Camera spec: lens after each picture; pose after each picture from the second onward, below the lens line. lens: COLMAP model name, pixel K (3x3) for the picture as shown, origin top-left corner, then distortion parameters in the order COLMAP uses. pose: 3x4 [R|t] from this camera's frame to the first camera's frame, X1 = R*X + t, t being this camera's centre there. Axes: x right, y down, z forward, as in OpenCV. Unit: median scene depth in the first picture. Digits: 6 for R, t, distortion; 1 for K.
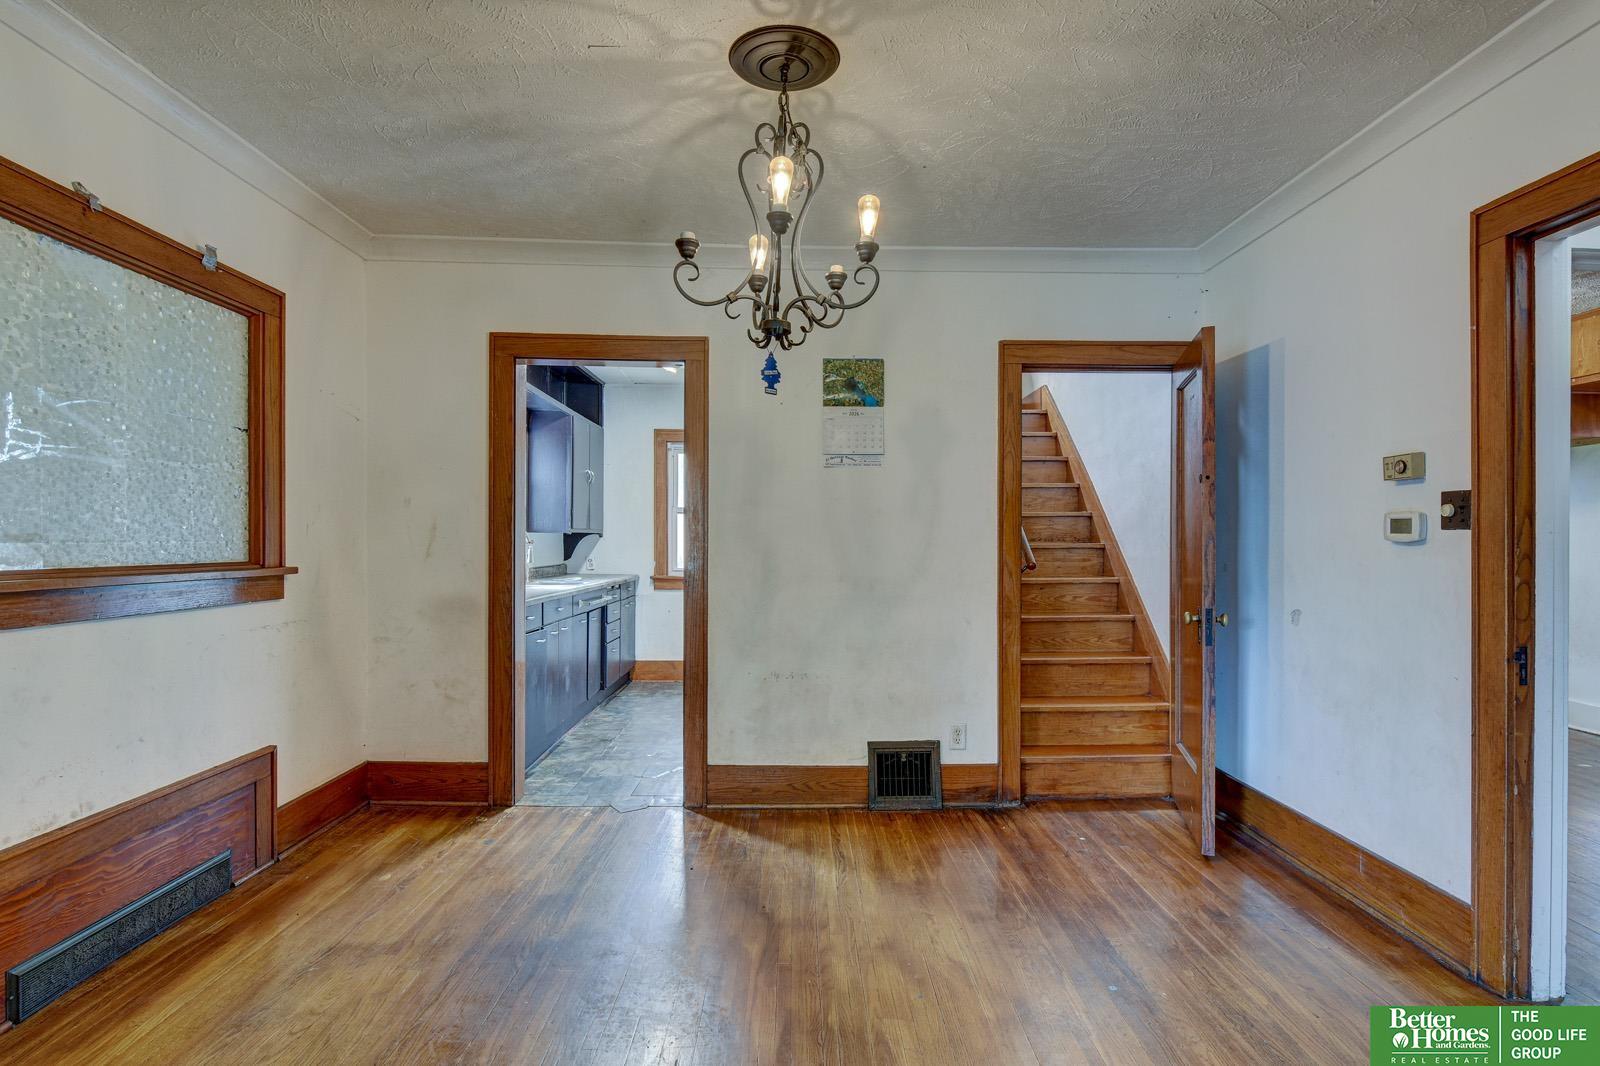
lens RADIAL K [[812.5, 0, 799.4], [0, 812.5, 538.5], [0, 0, 1]] dist [-0.001194, -0.003340]
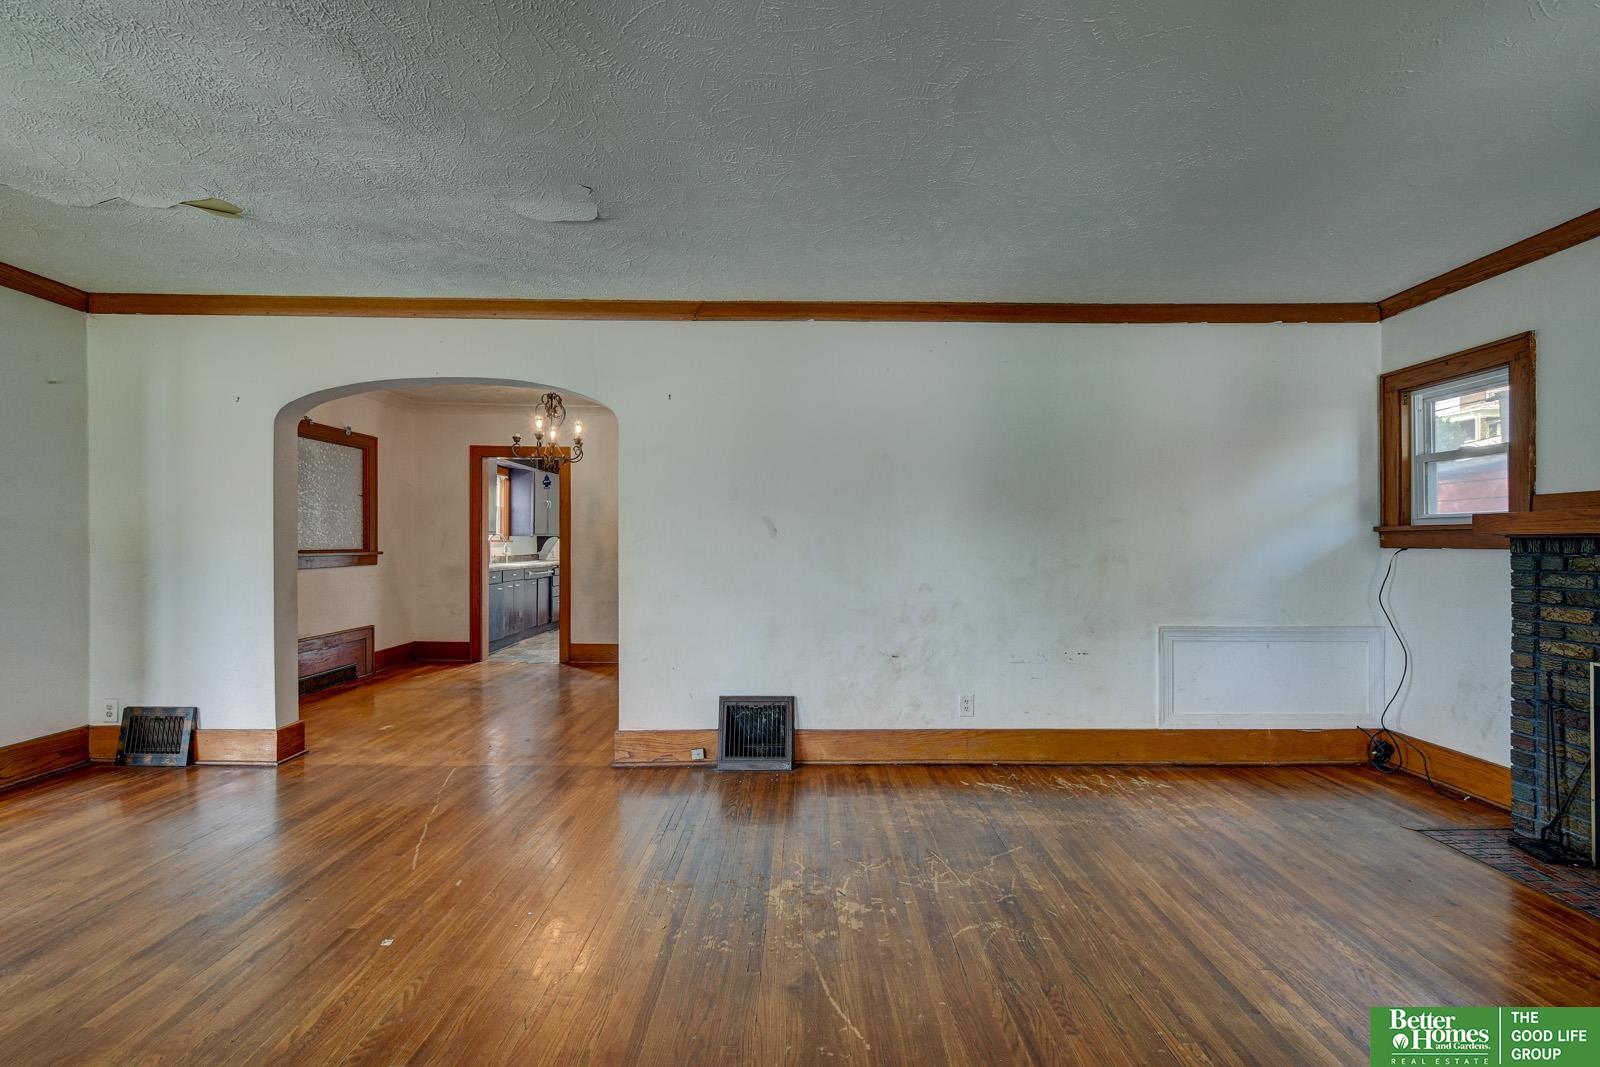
lens RADIAL K [[692.5, 0, 802.3], [0, 692.5, 533.9], [0, 0, 1]] dist [0.004205, 0.000253]
pose [[0.999961, -0.003067, -0.008282, 0.646982], [0.003015, 0.999975, -0.006348, -0.000120], [0.008301, 0.006323, 0.999946, -1.053038]]
